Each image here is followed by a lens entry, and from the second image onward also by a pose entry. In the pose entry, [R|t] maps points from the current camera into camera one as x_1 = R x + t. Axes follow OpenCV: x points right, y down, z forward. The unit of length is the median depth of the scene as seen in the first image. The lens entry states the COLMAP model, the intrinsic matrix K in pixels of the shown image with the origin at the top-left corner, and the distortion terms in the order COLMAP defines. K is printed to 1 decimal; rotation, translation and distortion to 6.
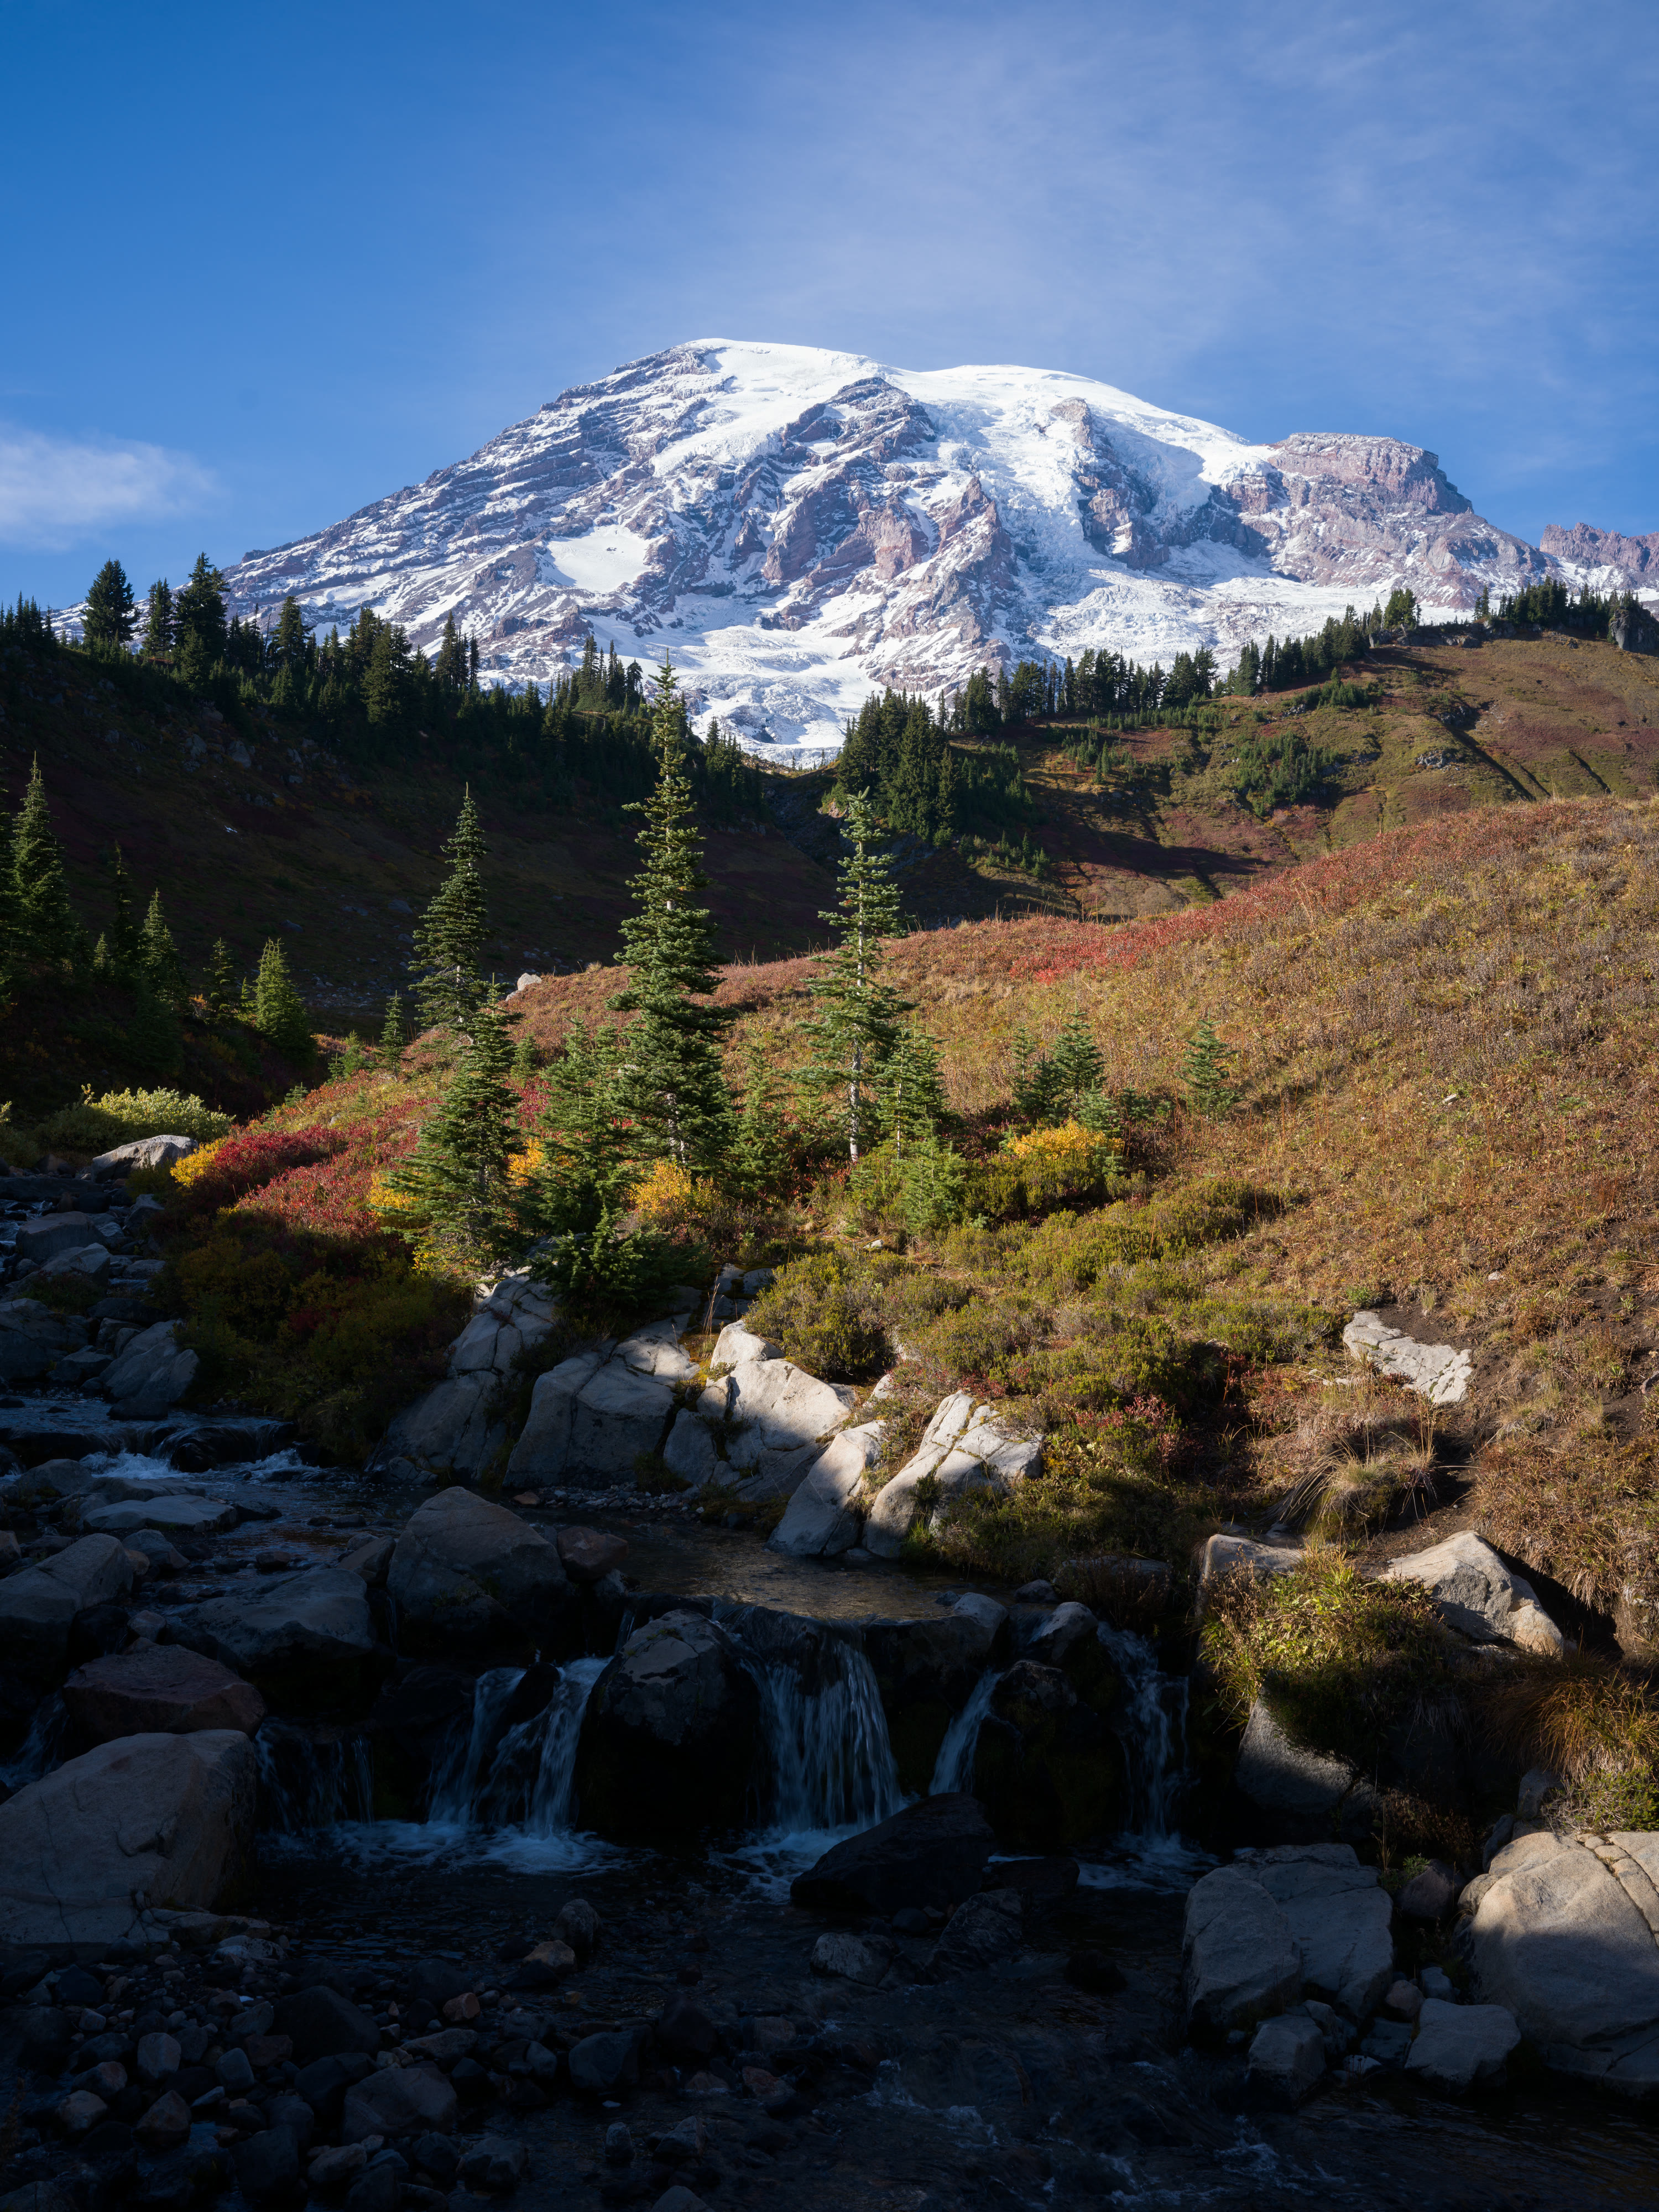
lens RADIAL K [[2299.2, 0, 829.5], [0, 2299.2, 1106.0], [0, 0, 1]] dist [0.087857, -0.186256]
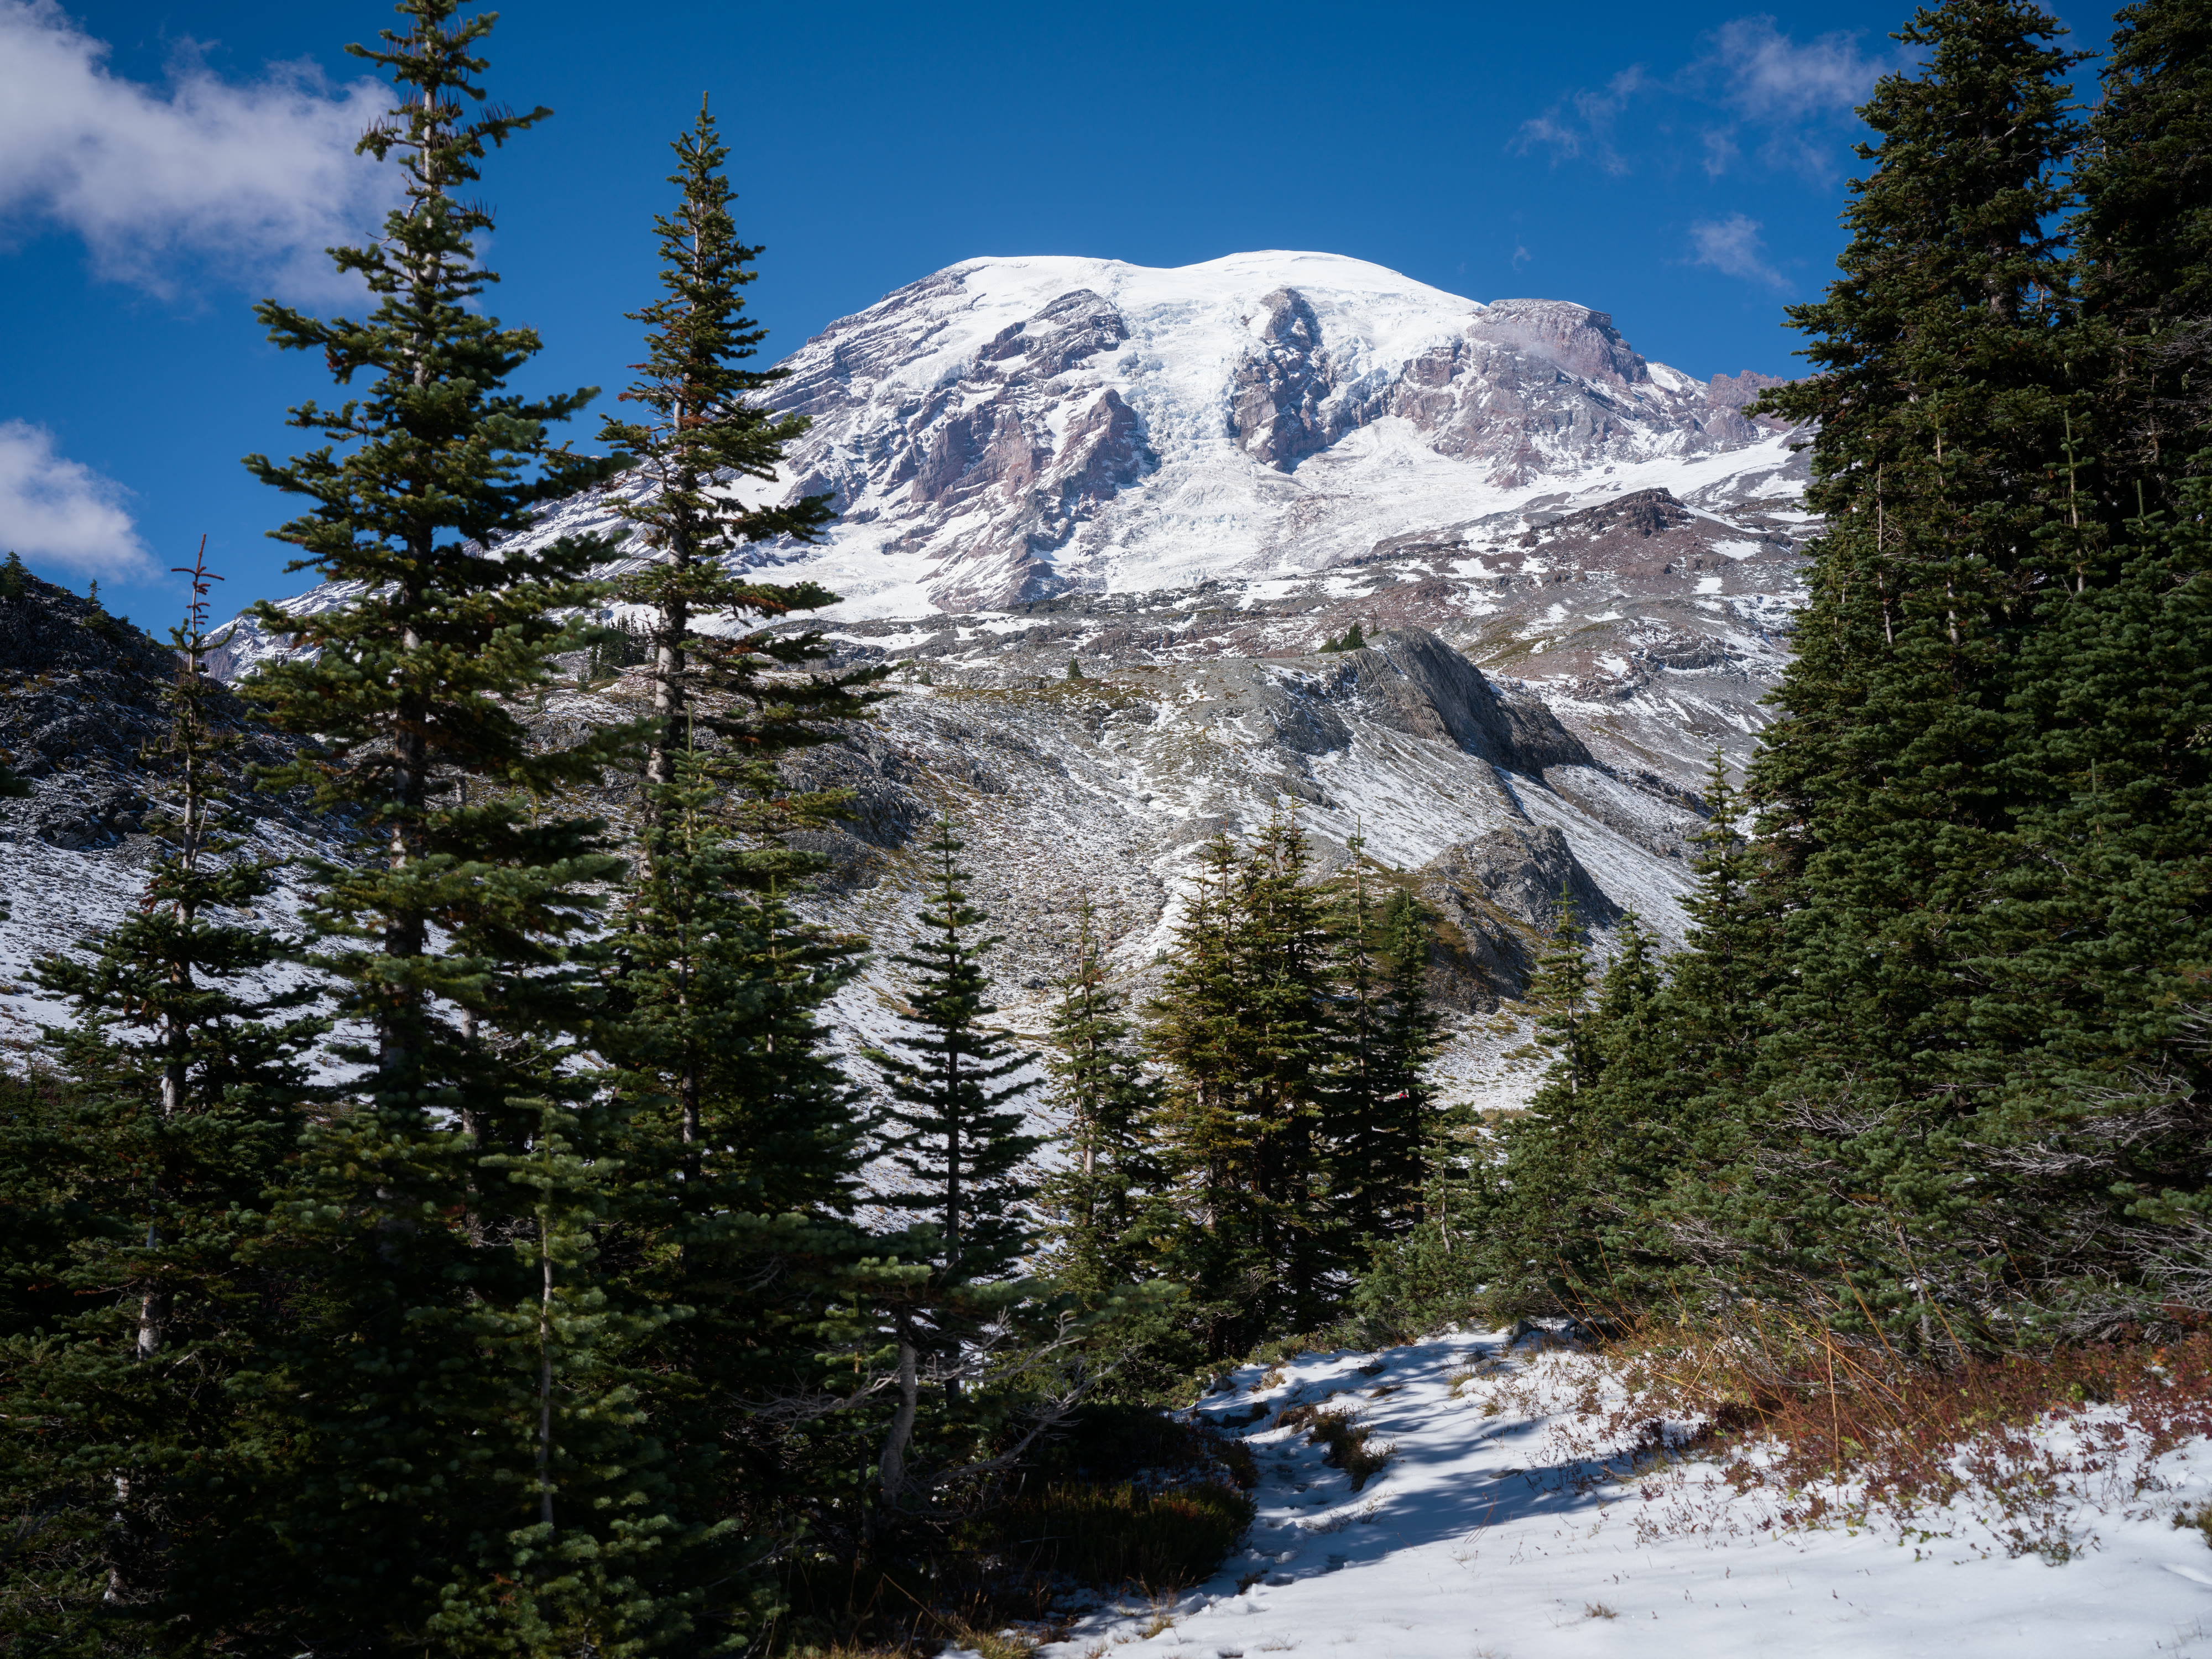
lens RADIAL K [[2299.2, 0, 1106.0], [0, 2299.2, 829.5], [0, 0, 1]] dist [0.087857, -0.186256]
pose [[0.977918, -0.051238, -0.202610, 0.258704], [0.043609, 0.998168, -0.041941, -0.025073], [0.204388, 0.032179, 0.978361, -0.028563]]
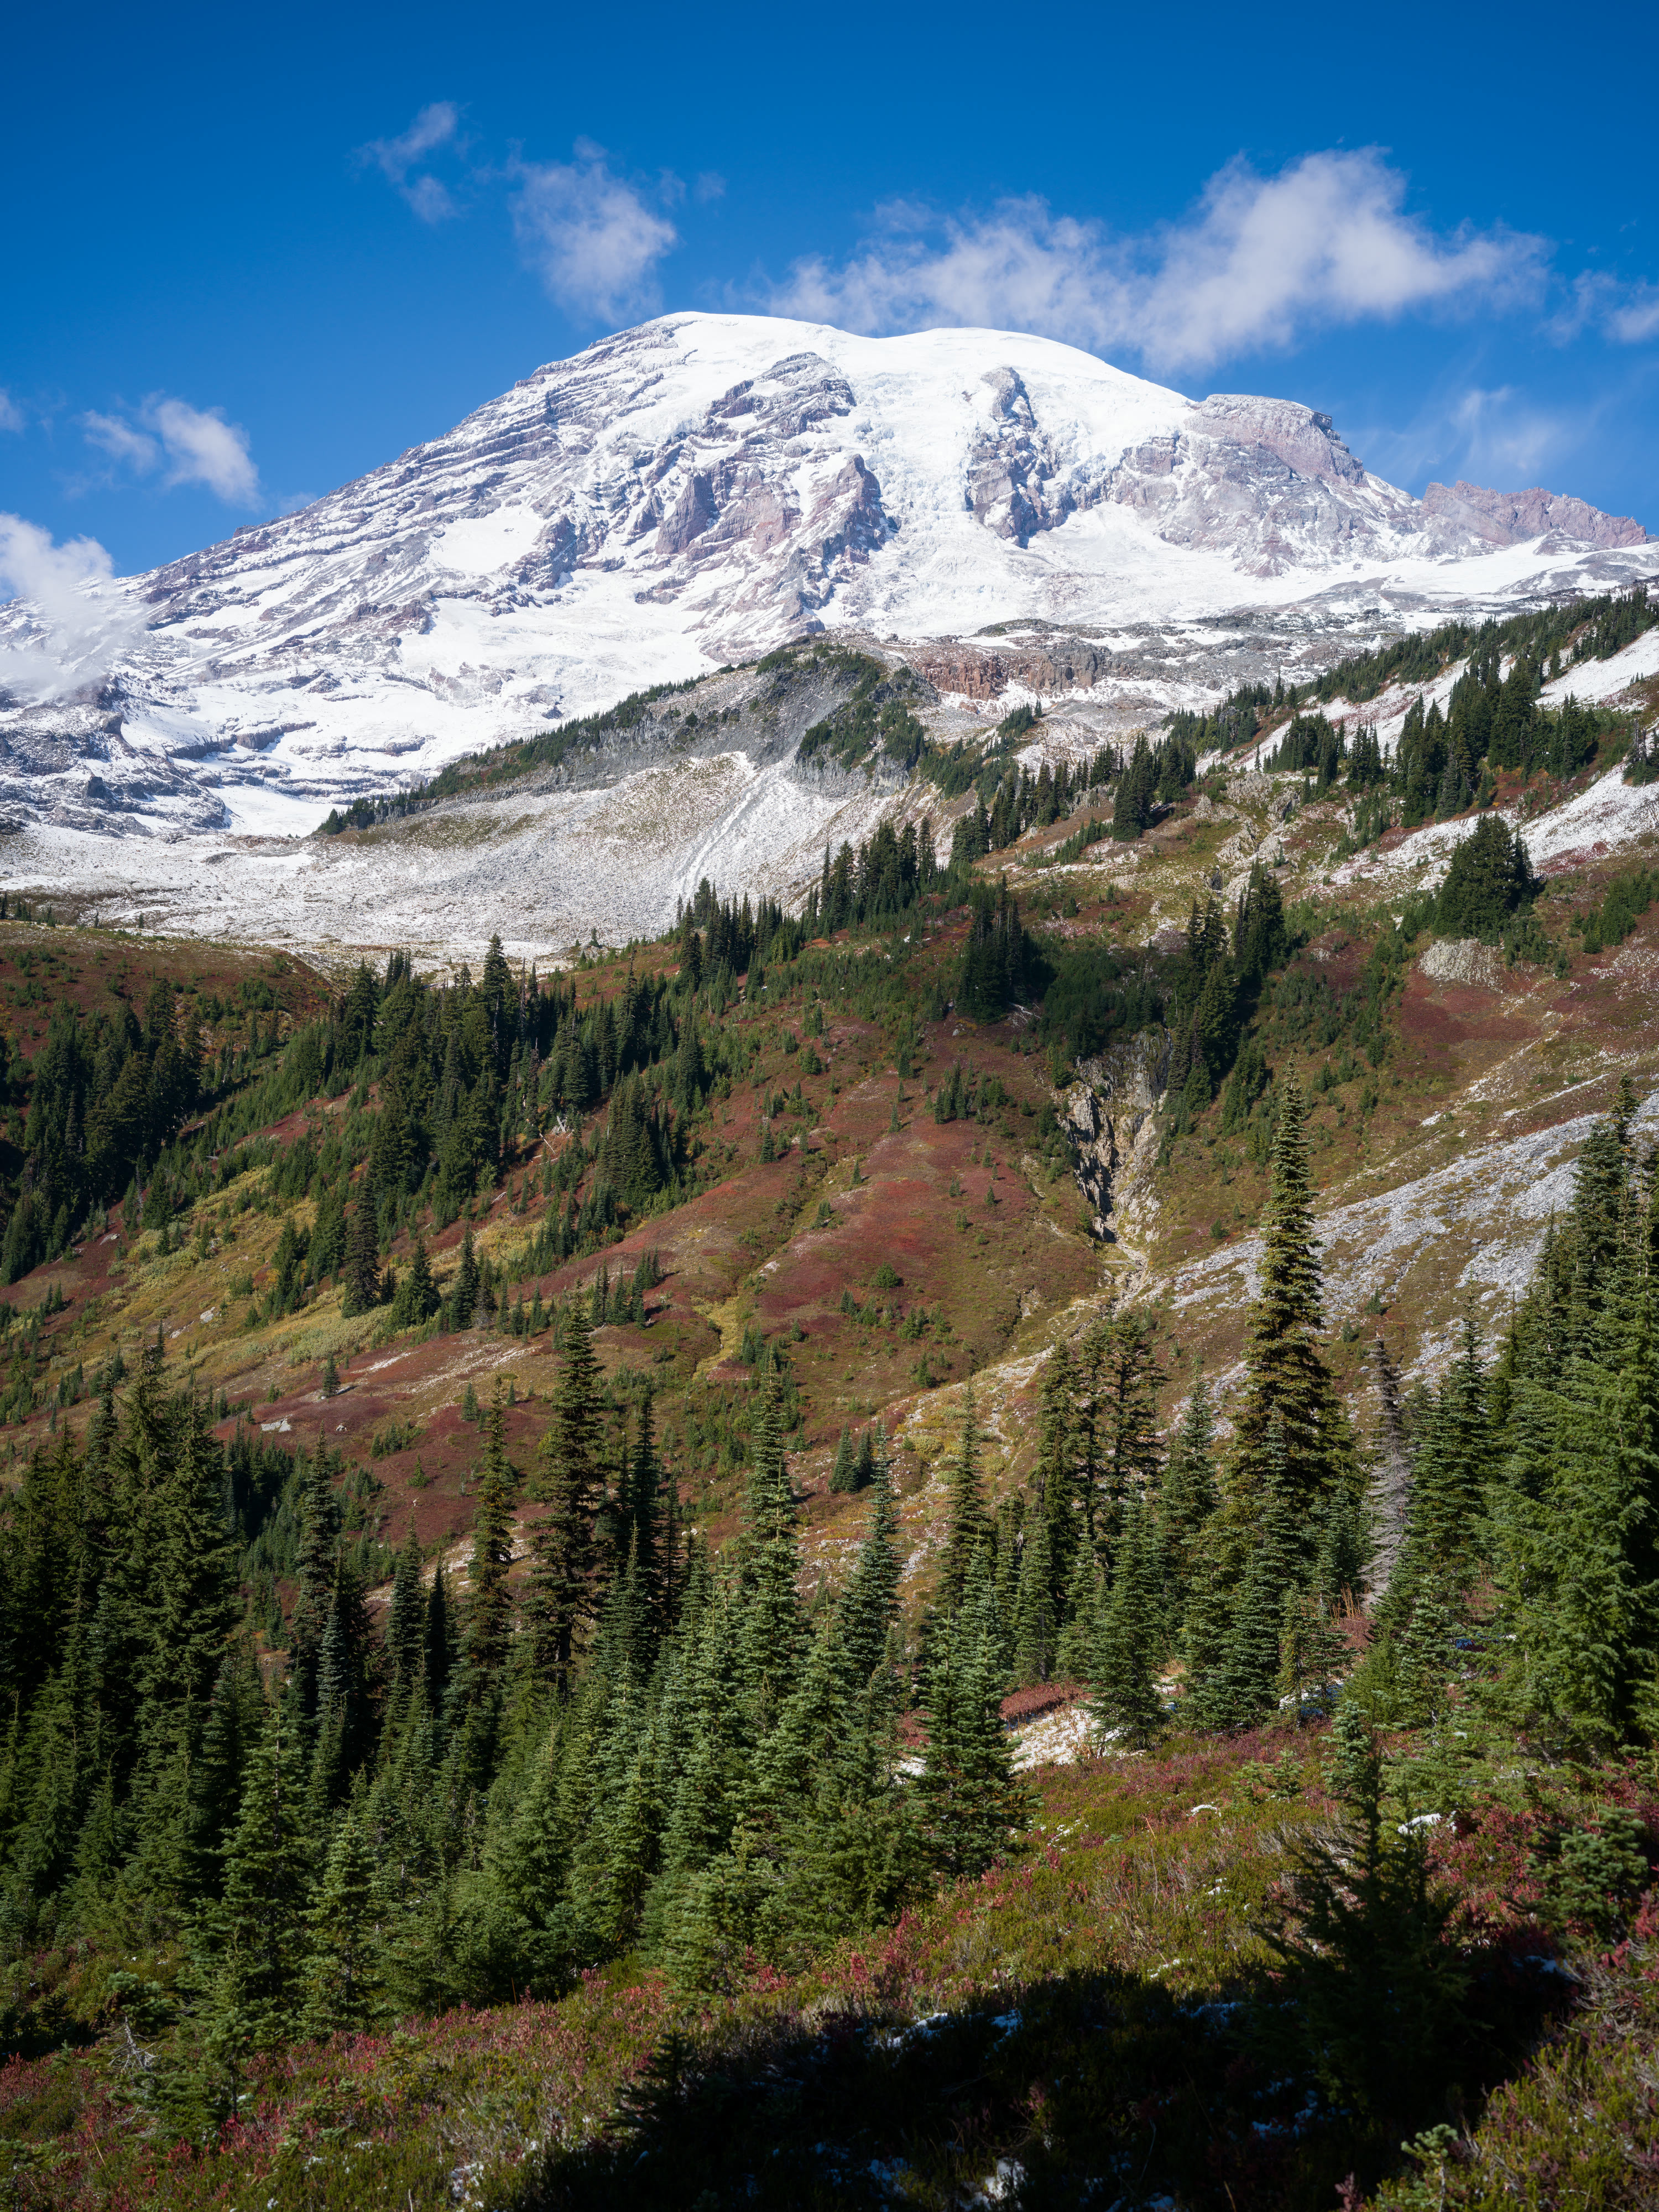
lens RADIAL K [[2299.2, 0, 829.5], [0, 2299.2, 1106.0], [0, 0, 1]] dist [0.087857, -0.186256]
pose [[0.993810, 0.010706, -0.110572, 0.168572], [-0.006566, 0.999266, 0.037736, -0.009042], [0.110895, -0.036777, 0.993151, -0.078554]]
